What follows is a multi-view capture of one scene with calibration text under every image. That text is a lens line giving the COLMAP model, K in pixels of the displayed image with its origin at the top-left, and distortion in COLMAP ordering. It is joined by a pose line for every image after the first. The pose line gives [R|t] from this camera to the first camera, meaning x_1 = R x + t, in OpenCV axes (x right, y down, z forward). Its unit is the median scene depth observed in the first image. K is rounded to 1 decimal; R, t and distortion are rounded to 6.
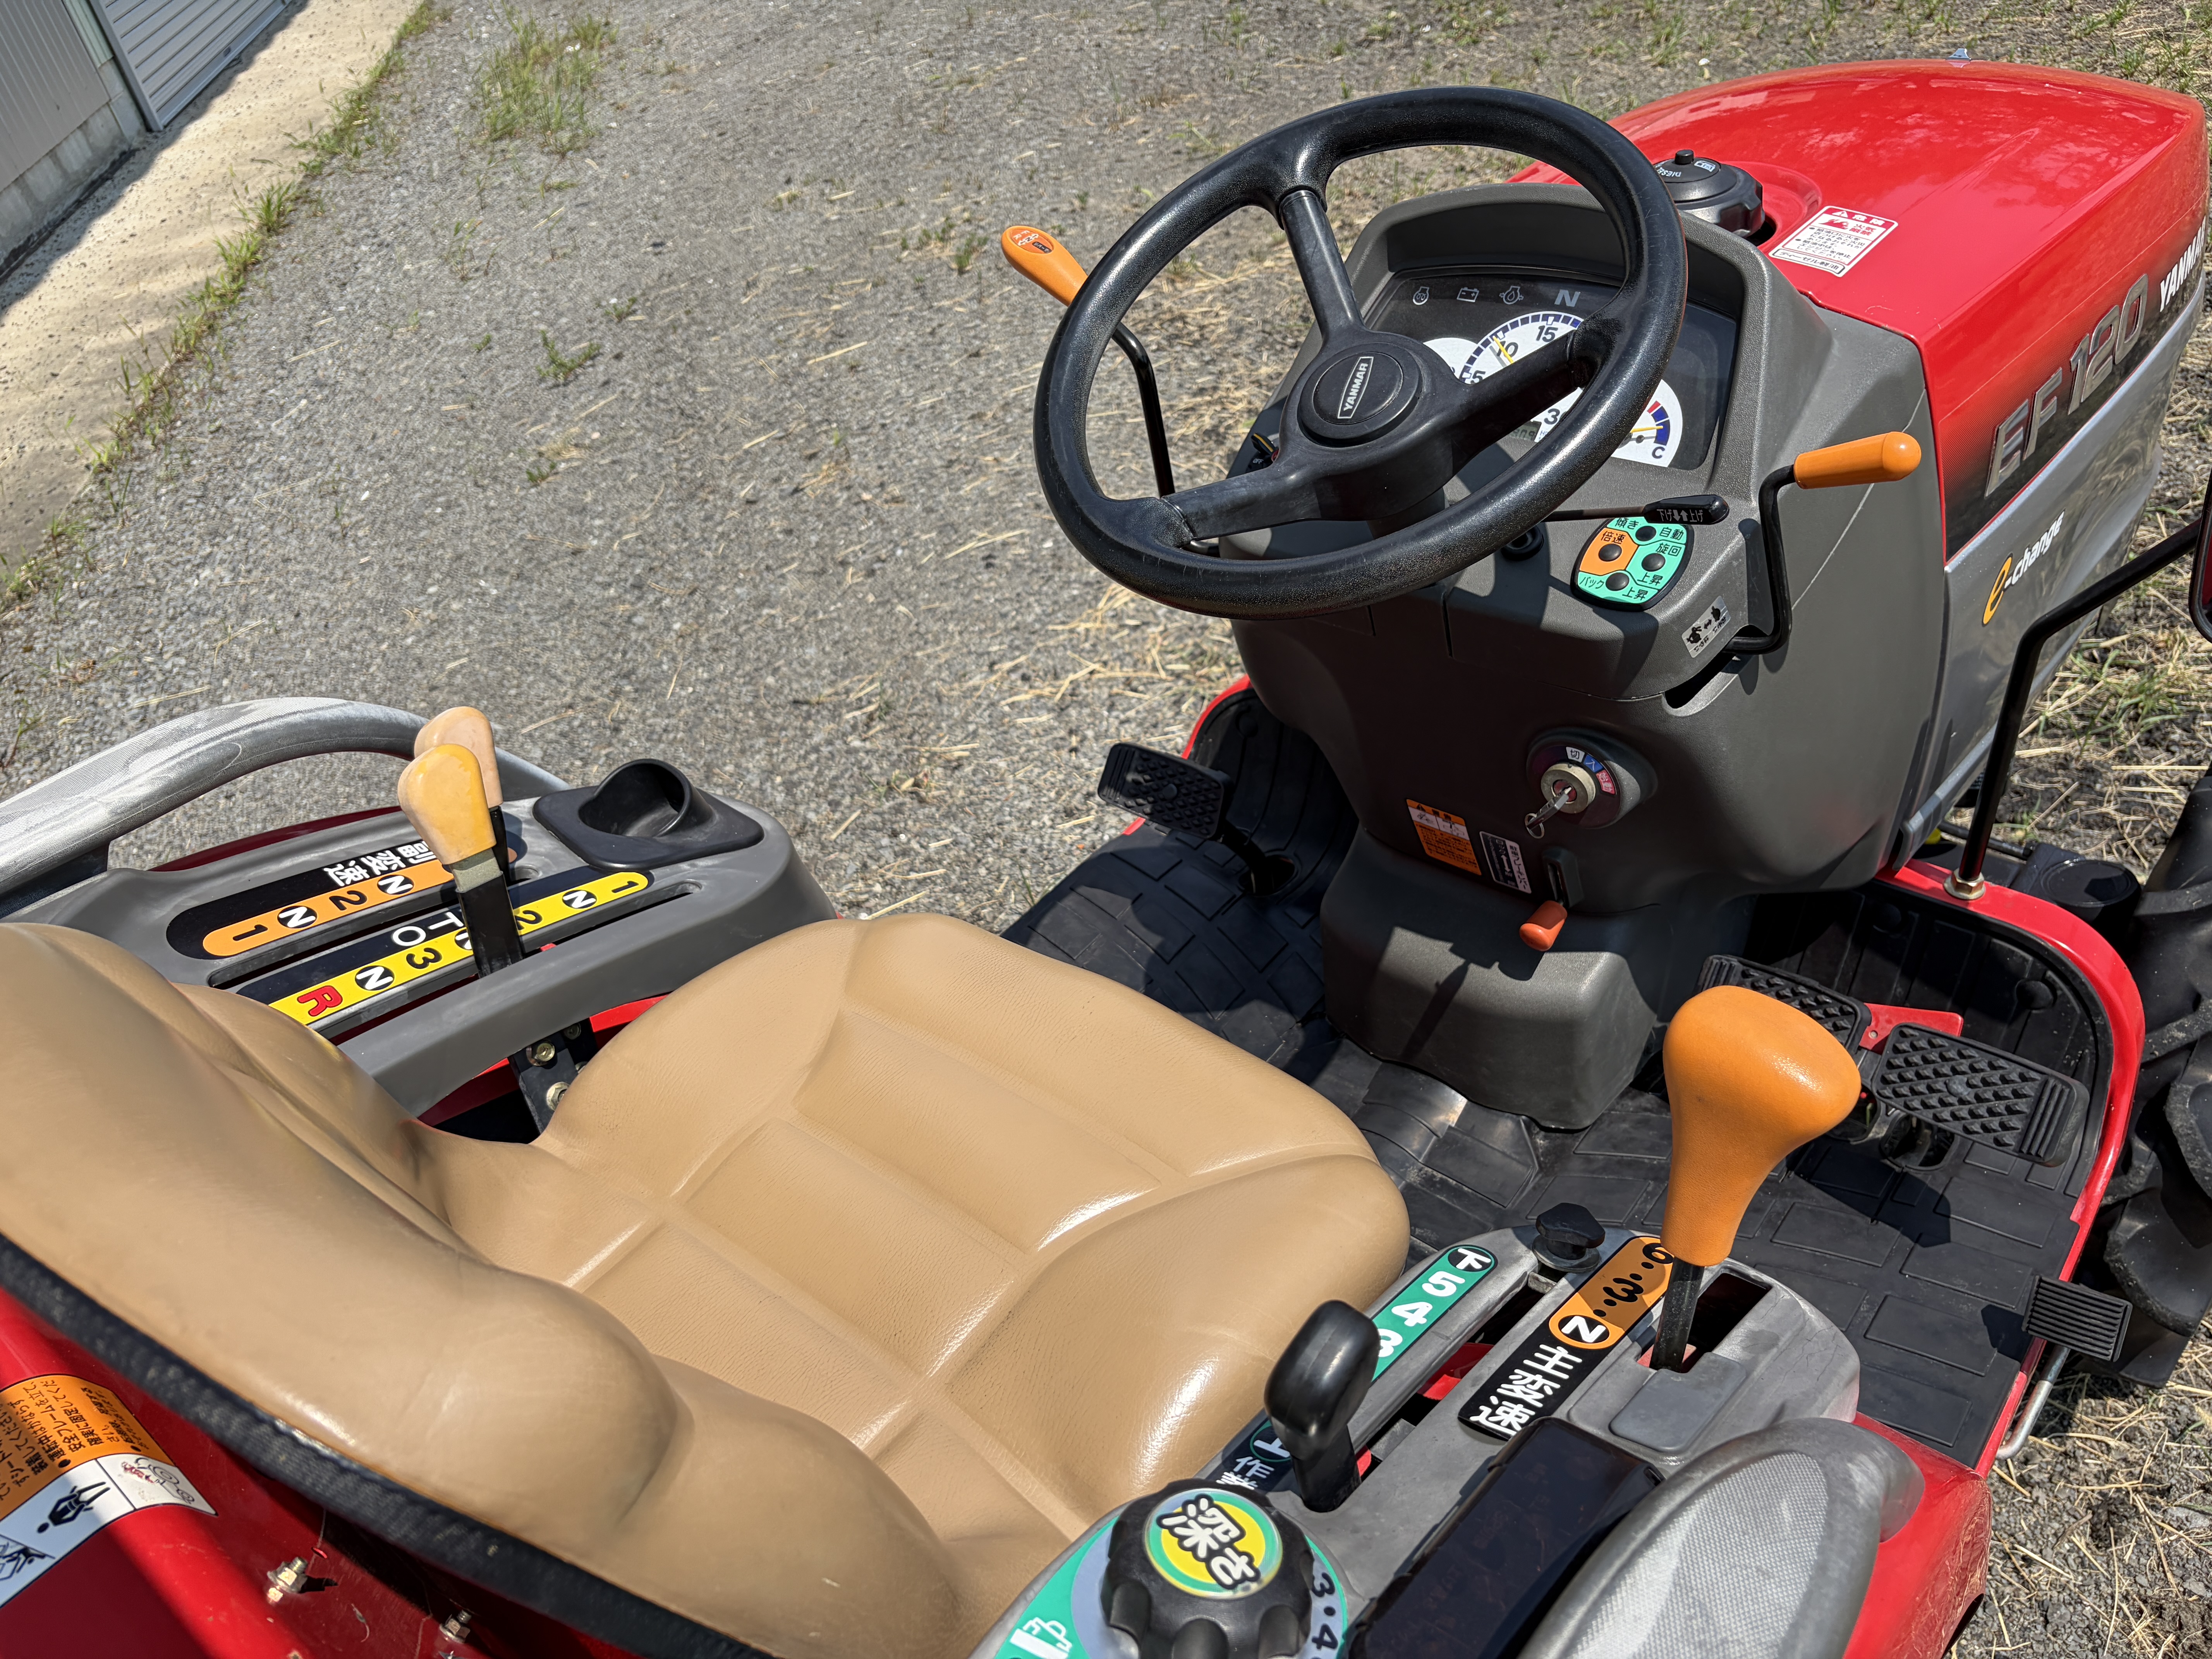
lens RADIAL K [[1707.3, 0, 1106.0], [0, 1707.3, 829.5], [0, 0, 1]] dist [-0.043697, -0.004772]
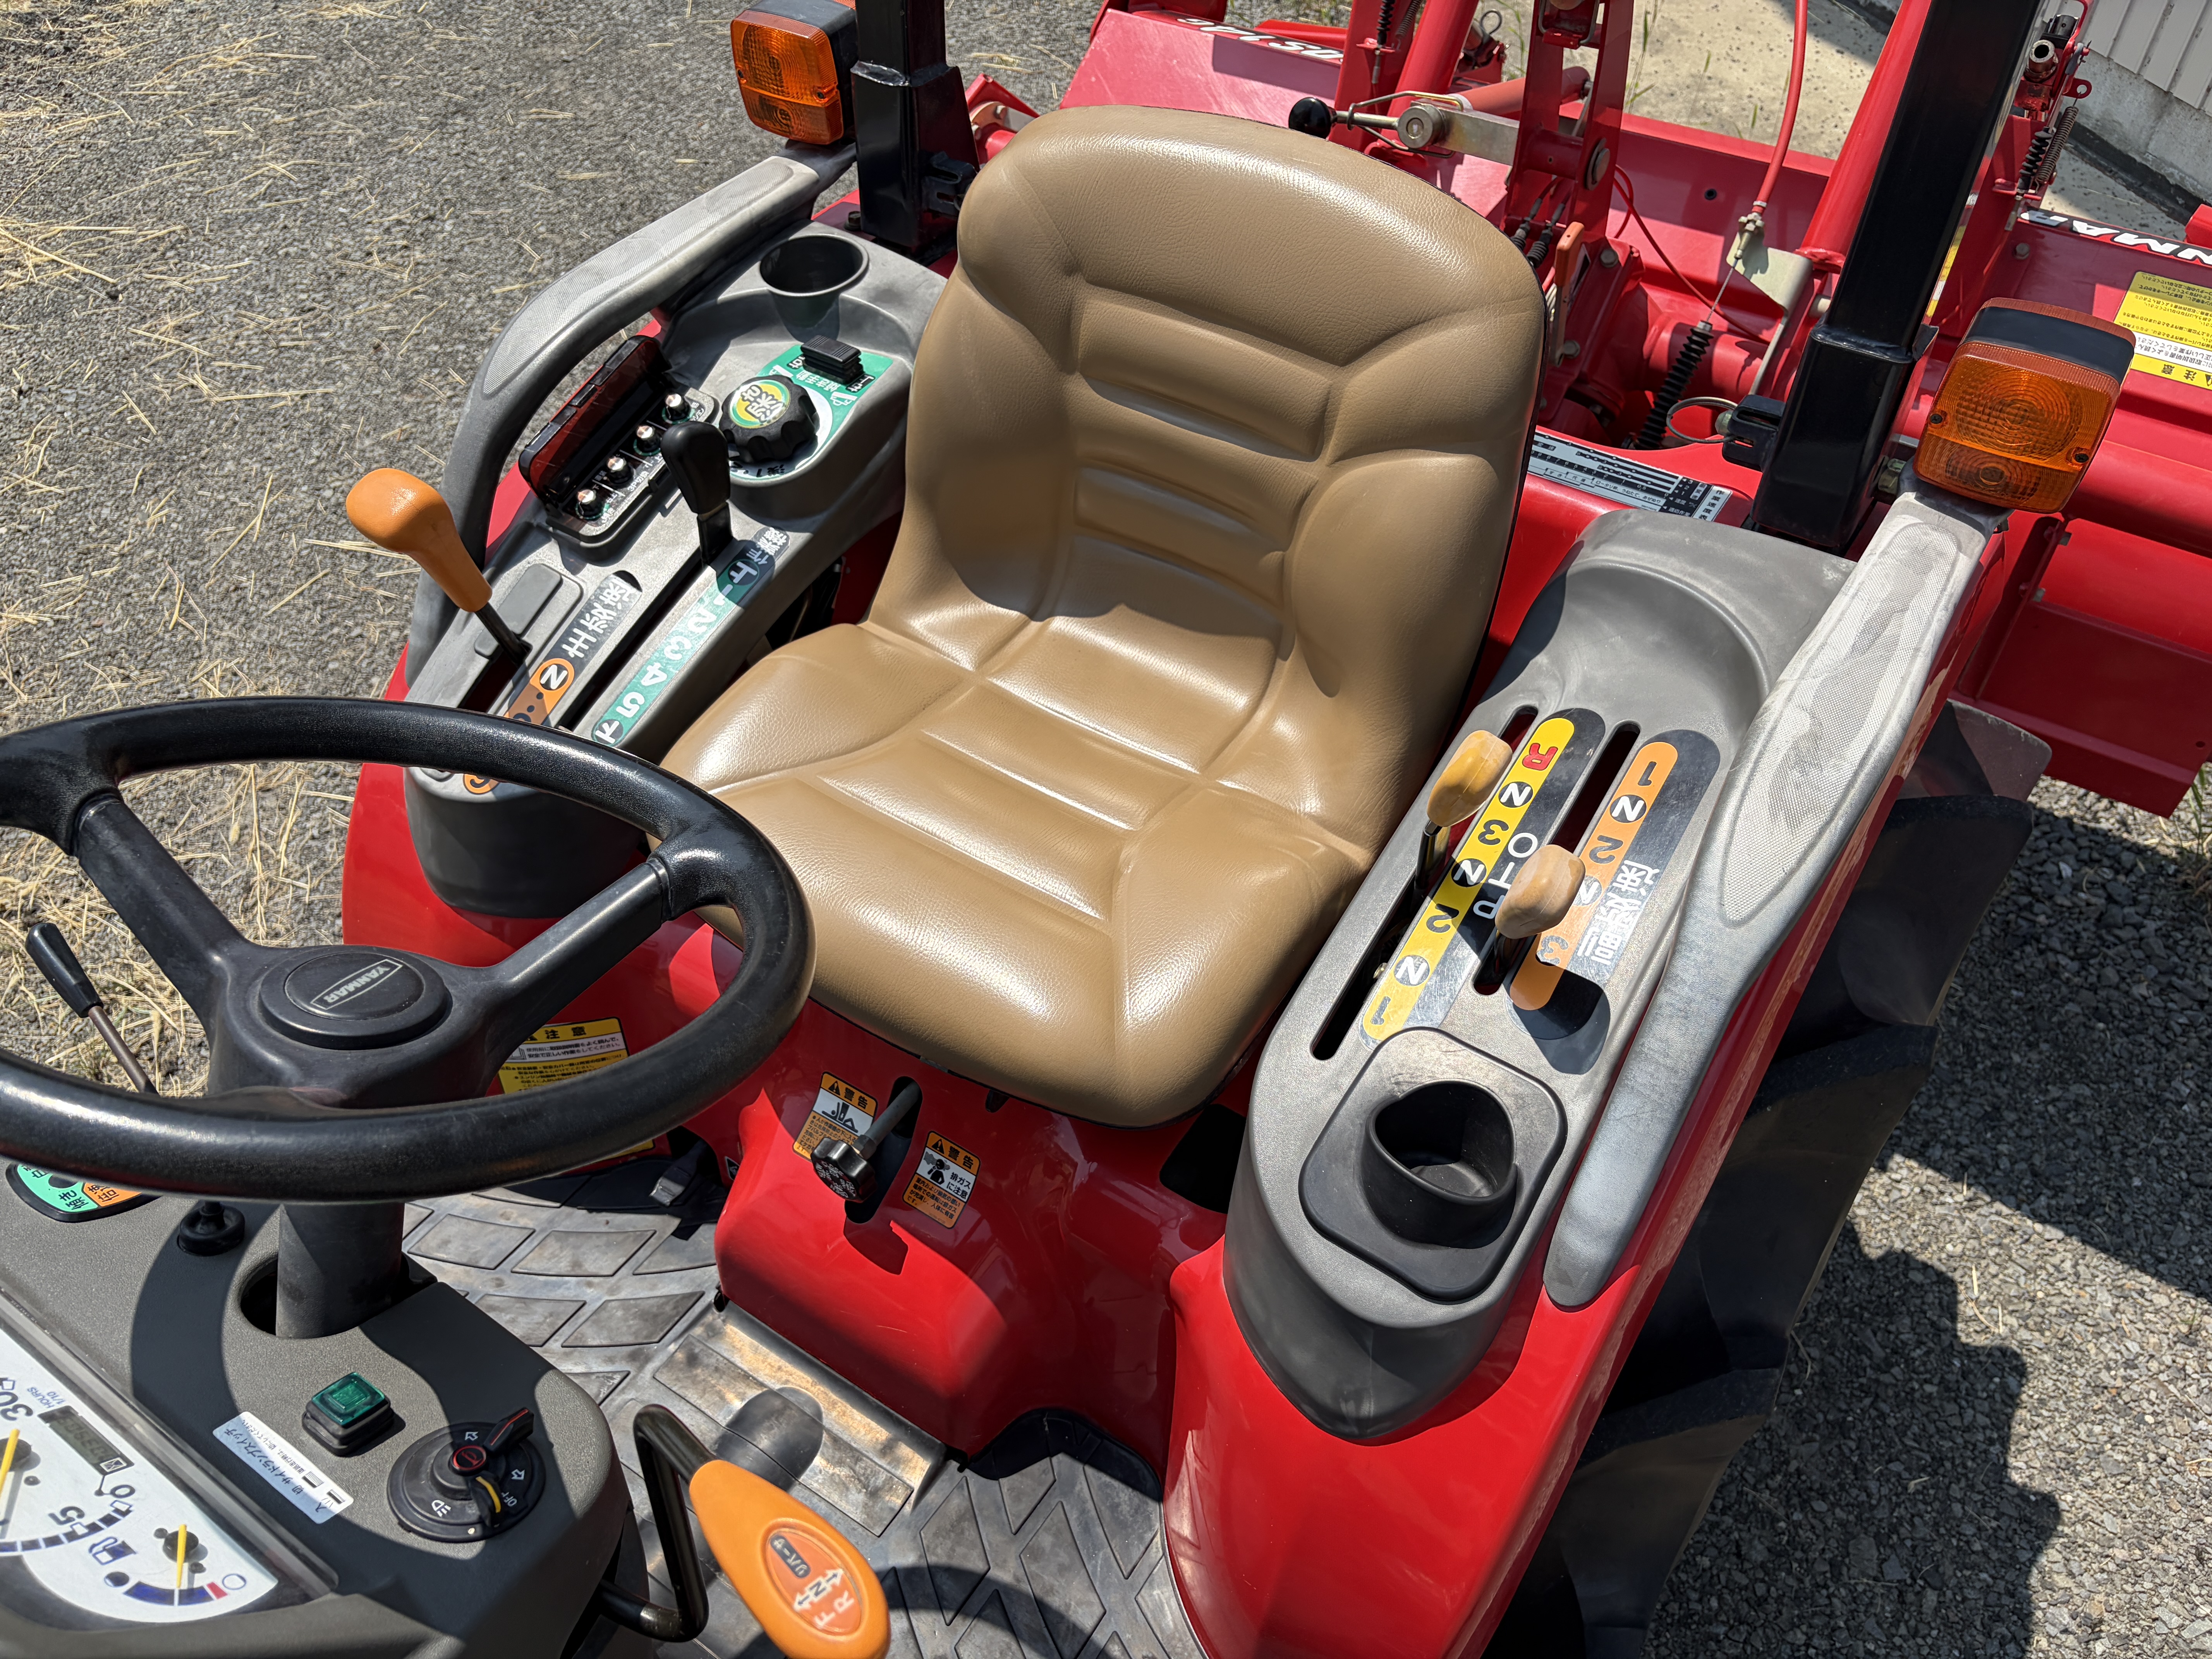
lens RADIAL K [[1707.3, 0, 1106.0], [0, 1707.3, 829.5], [0, 0, 1]] dist [-0.043697, -0.004772]
pose [[-0.984233, 0.174469, 0.029101, -0.200360], [0.050947, 0.122078, 0.991212, -0.976019], [0.169383, 0.977066, -0.129041, 1.097435]]
